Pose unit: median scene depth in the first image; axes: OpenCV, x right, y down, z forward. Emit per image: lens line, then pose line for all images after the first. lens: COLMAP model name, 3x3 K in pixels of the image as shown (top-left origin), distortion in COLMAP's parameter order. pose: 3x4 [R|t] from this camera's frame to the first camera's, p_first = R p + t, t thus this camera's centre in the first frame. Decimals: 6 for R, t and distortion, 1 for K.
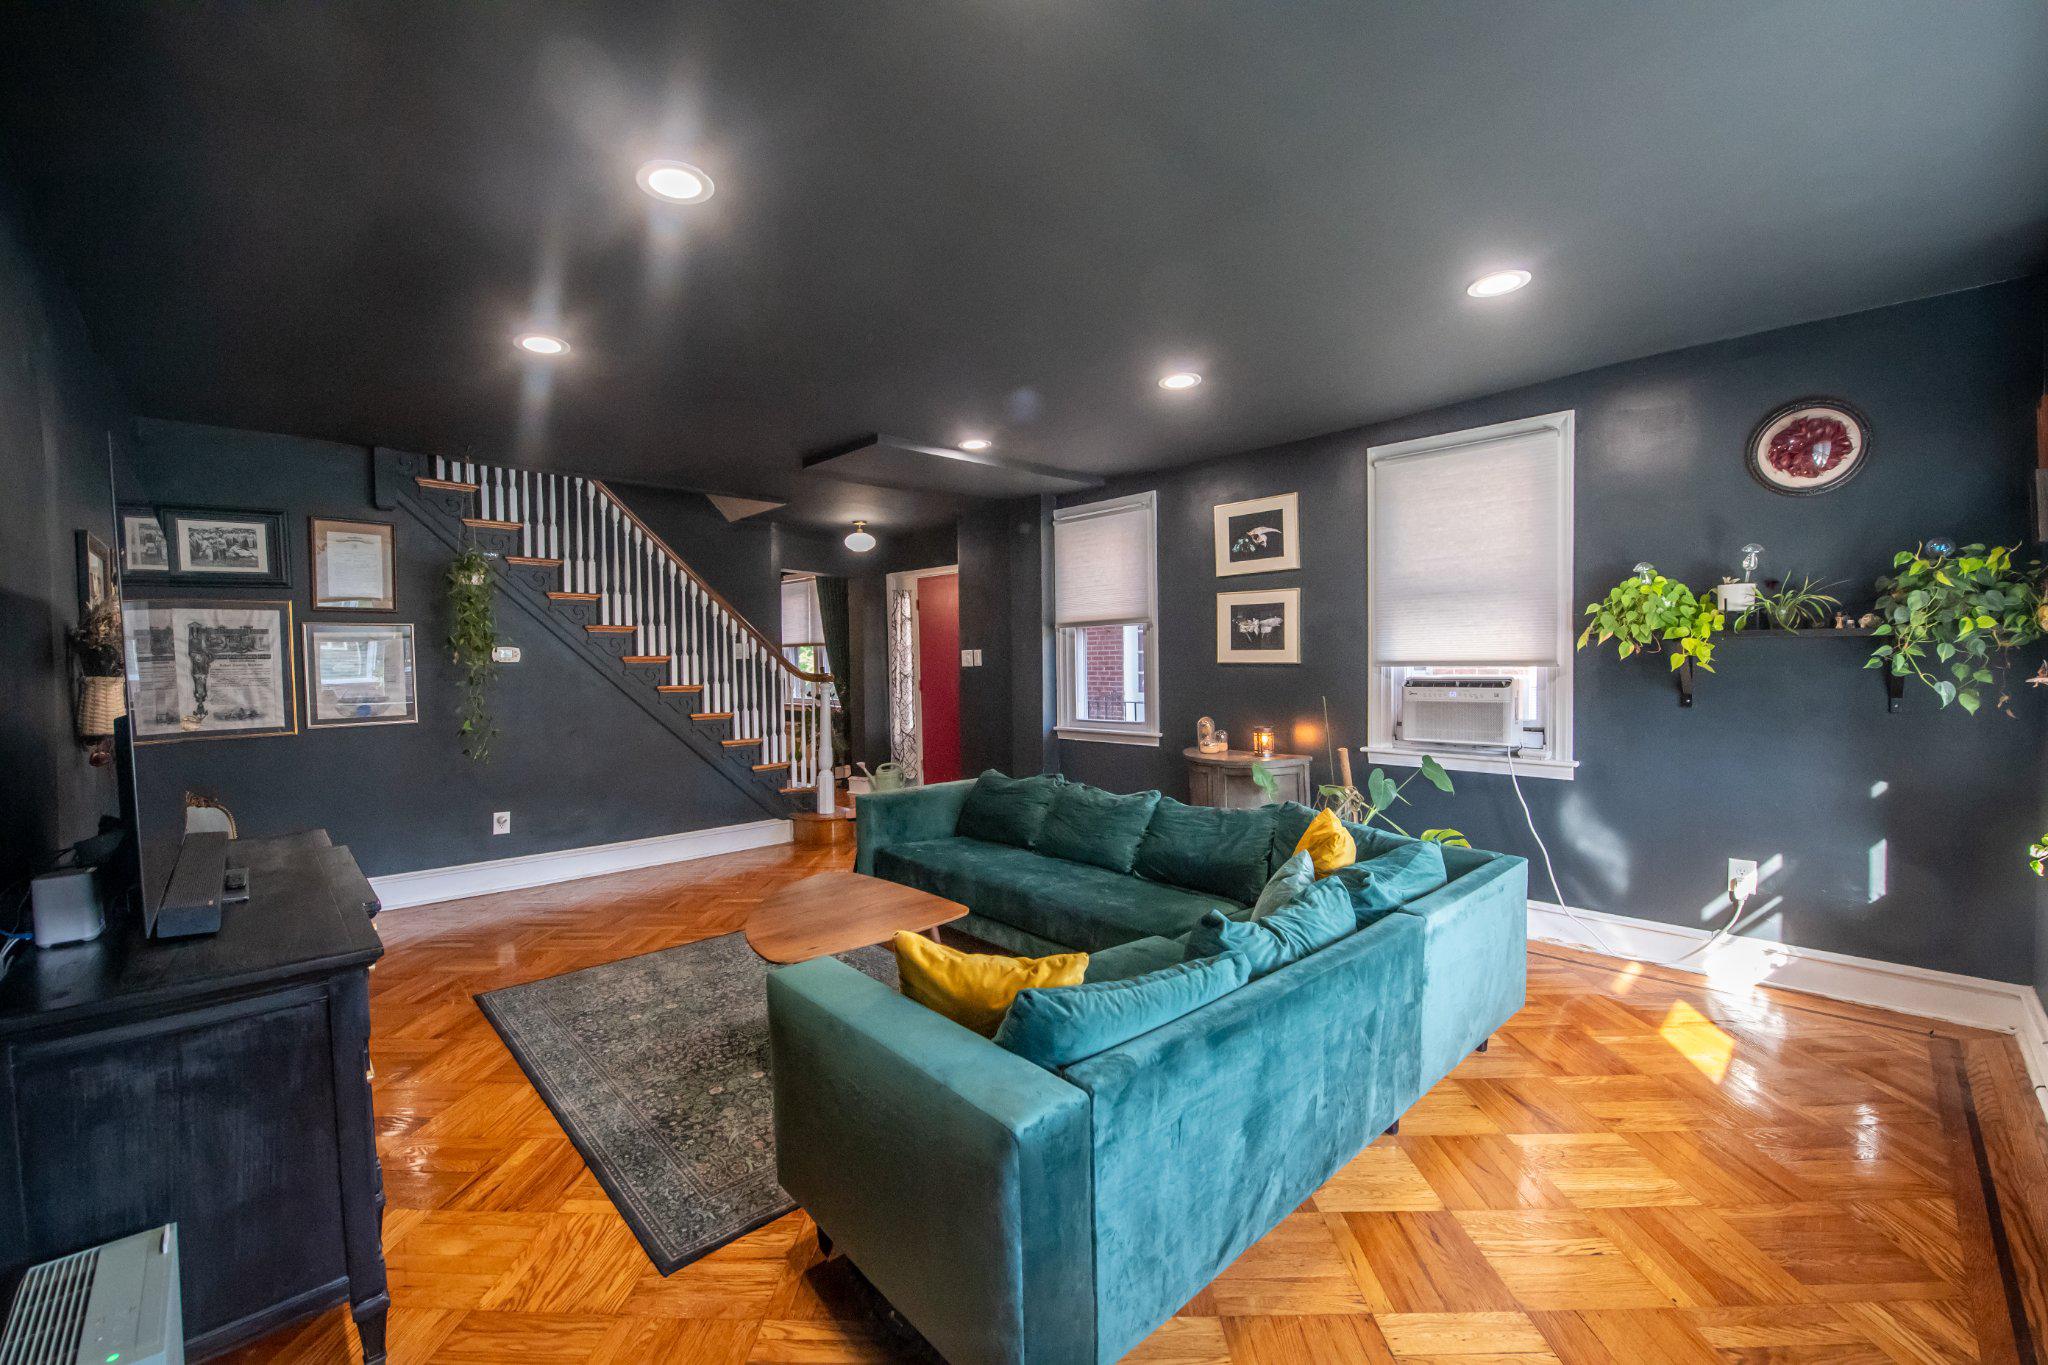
lens RADIAL K [[826.6, 0, 1031.7], [0, 826.6, 691.2], [0, 0, 1]] dist [-0.016227, -0.002286]
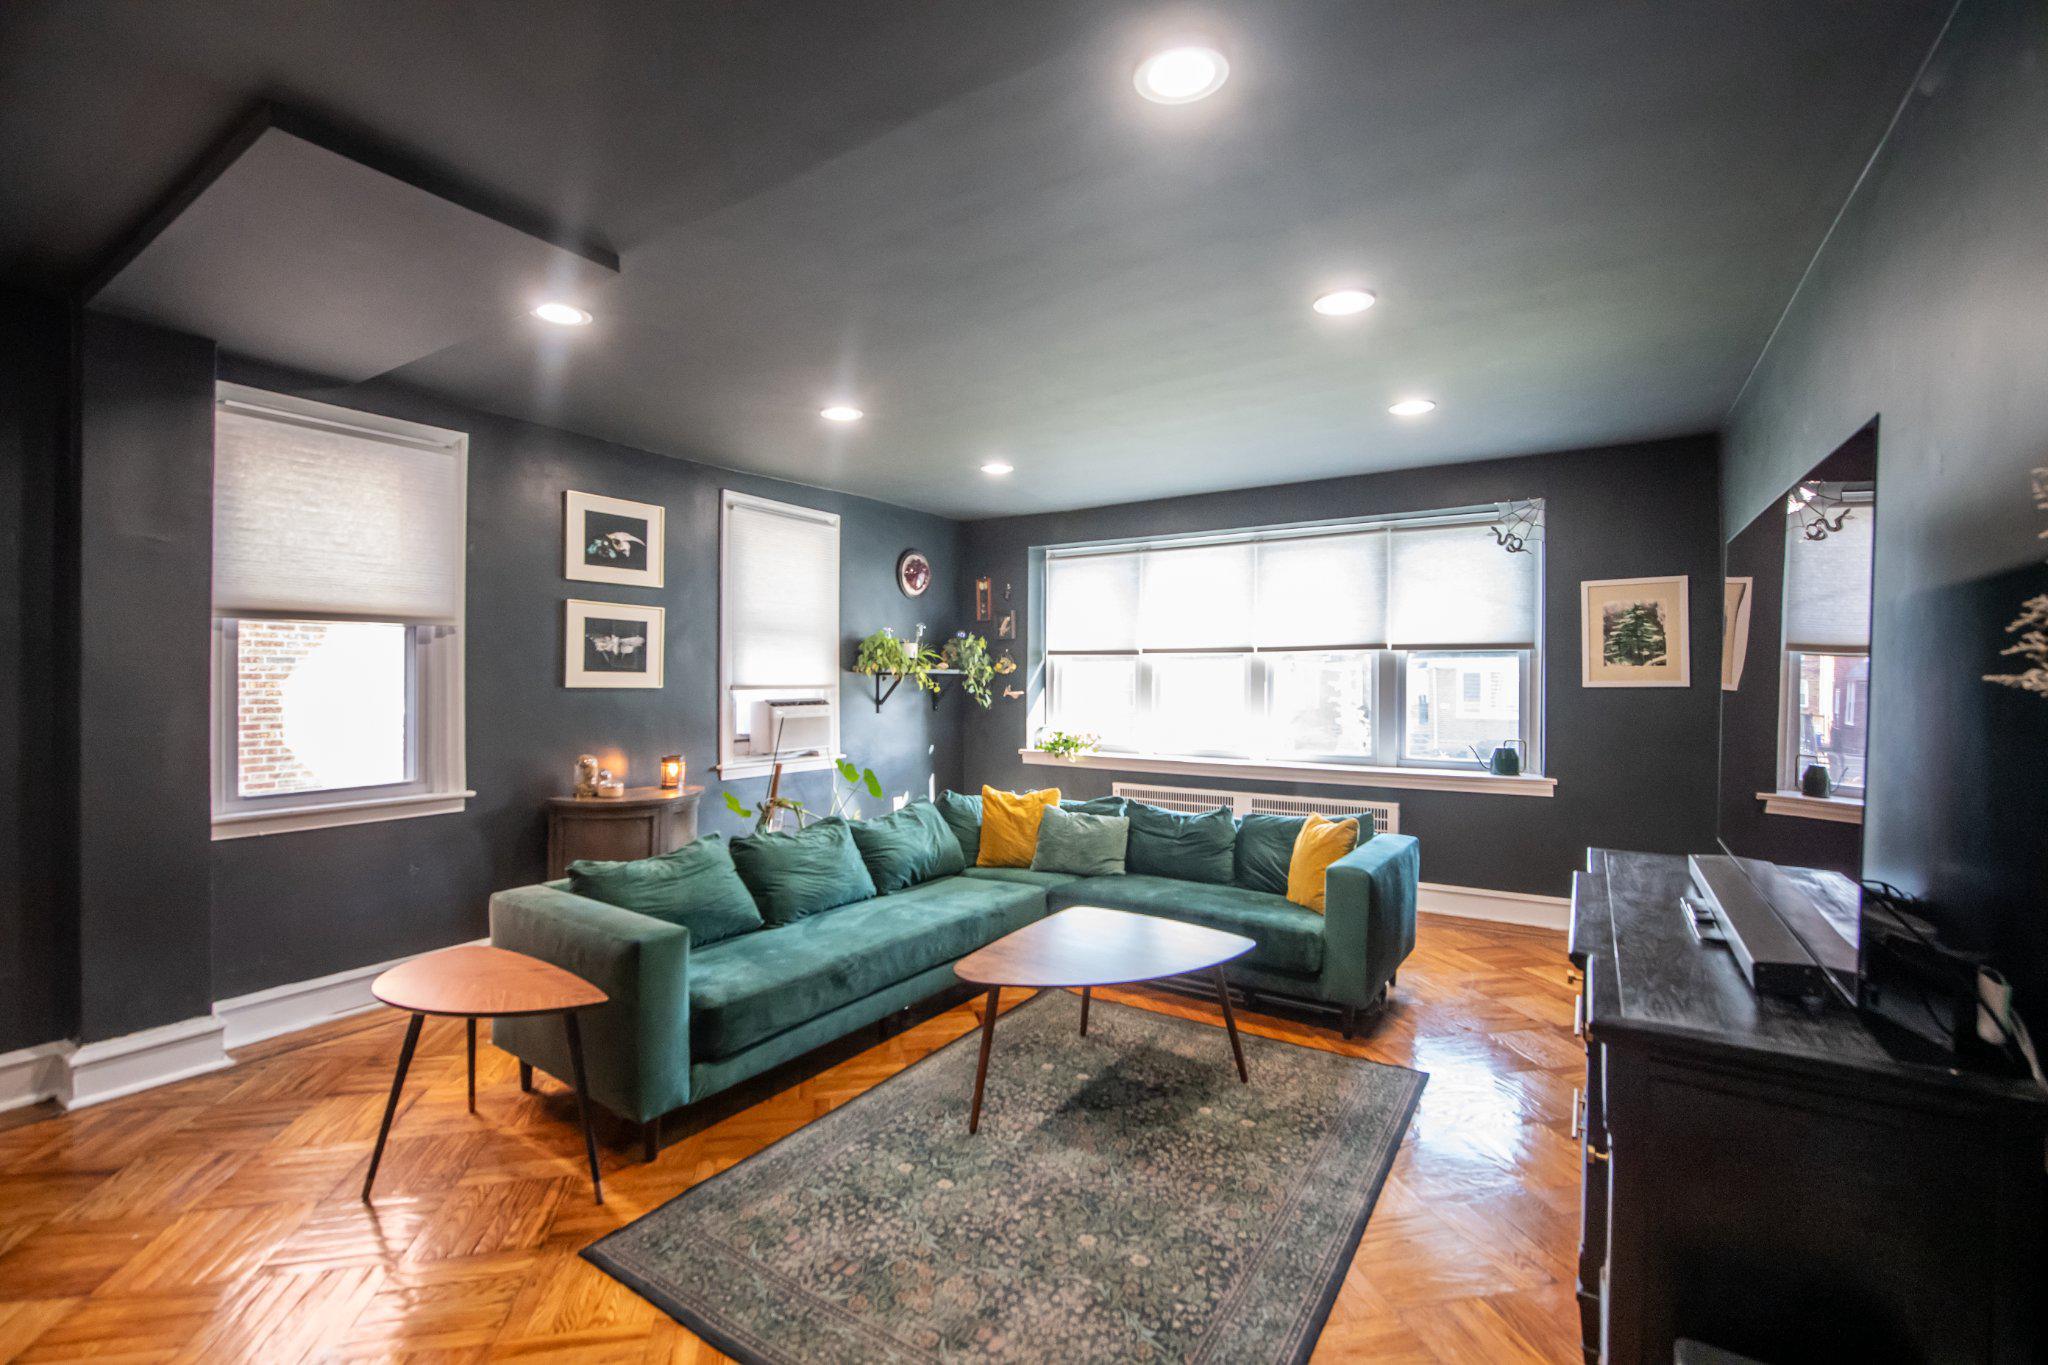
lens RADIAL K [[869.0, 0, 1030.4], [0, 869.0, 679.9], [0, 0, 1]] dist [-0.011456, -0.001166]
pose [[-0.232338, 0.006012, 0.972617, -0.732861], [0.030453, 0.999536, 0.001096, -0.030239], [-0.972158, 0.029874, -0.232413, 0.810410]]
